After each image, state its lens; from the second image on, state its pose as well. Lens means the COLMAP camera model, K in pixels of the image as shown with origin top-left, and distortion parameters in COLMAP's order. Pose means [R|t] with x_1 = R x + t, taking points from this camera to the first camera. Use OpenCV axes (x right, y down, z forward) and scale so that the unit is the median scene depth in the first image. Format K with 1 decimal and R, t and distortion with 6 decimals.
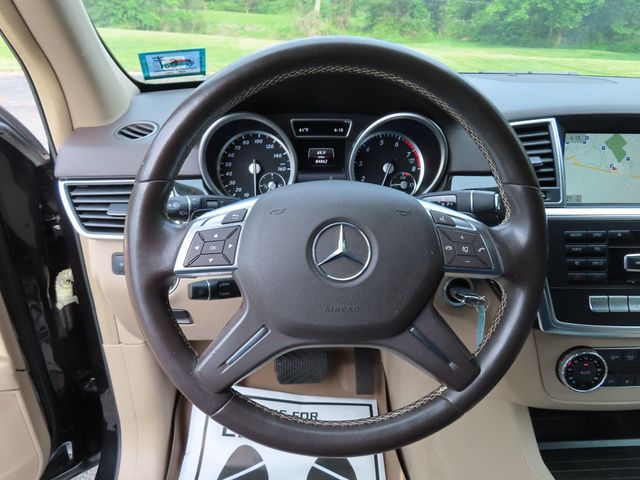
lens RADIAL K [[458.5, 0, 319.9], [0, 458.5, 240.6], [0, 0, 1]] dist [-0.007568, 0.003821]
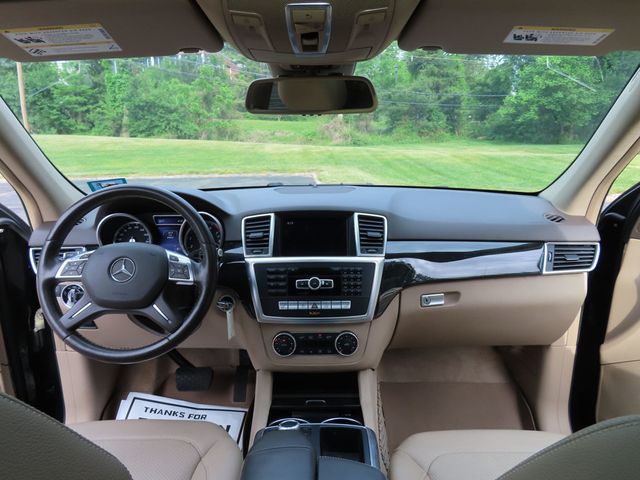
lens RADIAL K [[458.5, 0, 320.4], [0, 458.5, 240.2], [0, 0, 1]] dist [-0.007568, 0.003821]
pose [[0.997817, -0.011149, -0.065097, 0.748779], [-0.002077, 0.979865, -0.199649, 0.212455], [0.066012, 0.199349, 0.977703, -0.792395]]
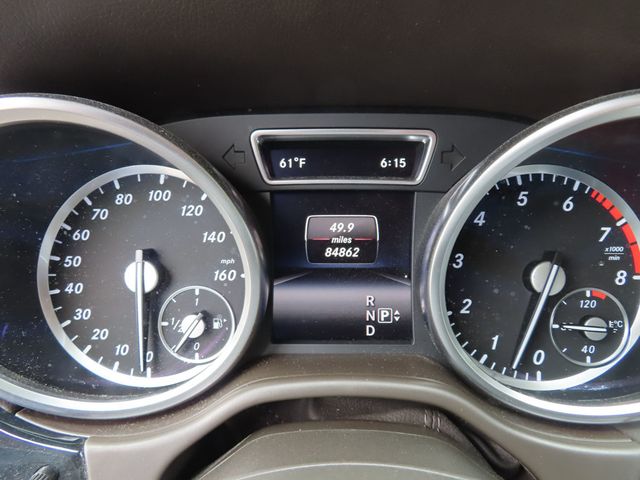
lens RADIAL K [[458.5, 0, 318.0], [0, 458.5, 245.0], [0, 0, 1]] dist [-0.007568, 0.003821]
pose [[0.995965, 0.011518, -0.088997, 0.016326], [-0.017435, 0.997668, -0.065992, -0.158796], [0.088030, 0.067277, 0.993843, 0.669163]]
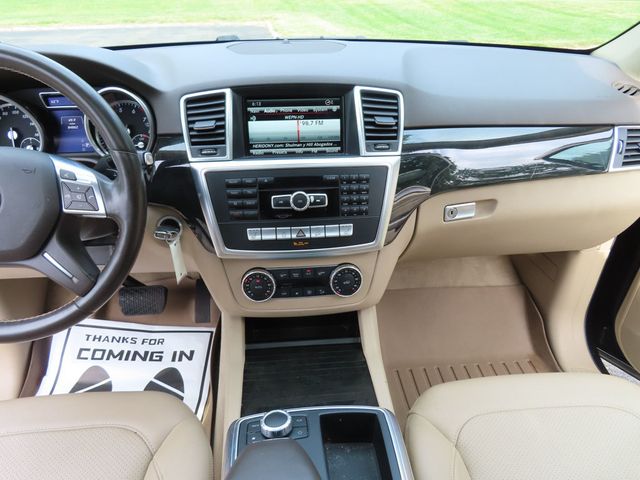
lens RADIAL K [[458.5, 0, 318.5], [0, 458.5, 241.4], [0, 0, 1]] dist [-0.007568, 0.003821]
pose [[0.999494, -0.029067, 0.012915, 0.648508], [0.027604, 0.994417, 0.101843, 0.024582], [-0.015804, -0.101435, 0.994717, -0.262859]]
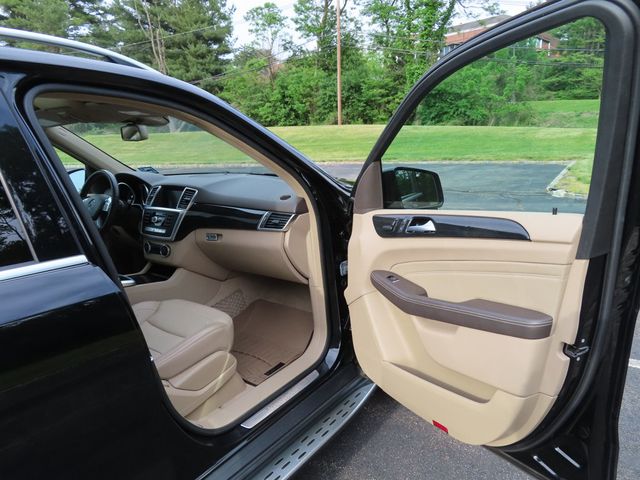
lens RADIAL K [[458.5, 0, 320.1], [0, 458.5, 246.6], [0, 0, 1]] dist [-0.007568, 0.003821]
pose [[0.762735, 0.112732, -0.636809, 3.706181], [-0.214453, 0.973063, -0.084603, 0.256046], [0.610118, 0.201095, 0.766366, -0.972550]]
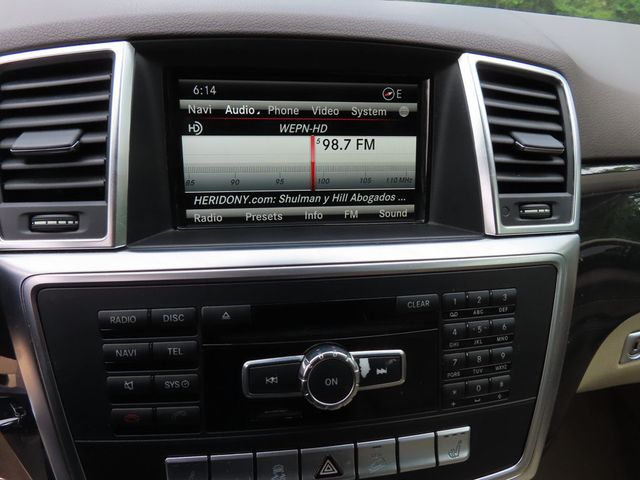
lens RADIAL K [[458.5, 0, 319.2], [0, 458.5, 240.0], [0, 0, 1]] dist [-0.007568, 0.003821]
pose [[0.995664, -0.020077, 0.090827, 0.583166], [0.015516, 0.998596, 0.050639, -0.085330], [-0.091716, -0.049011, 0.994578, 0.475152]]
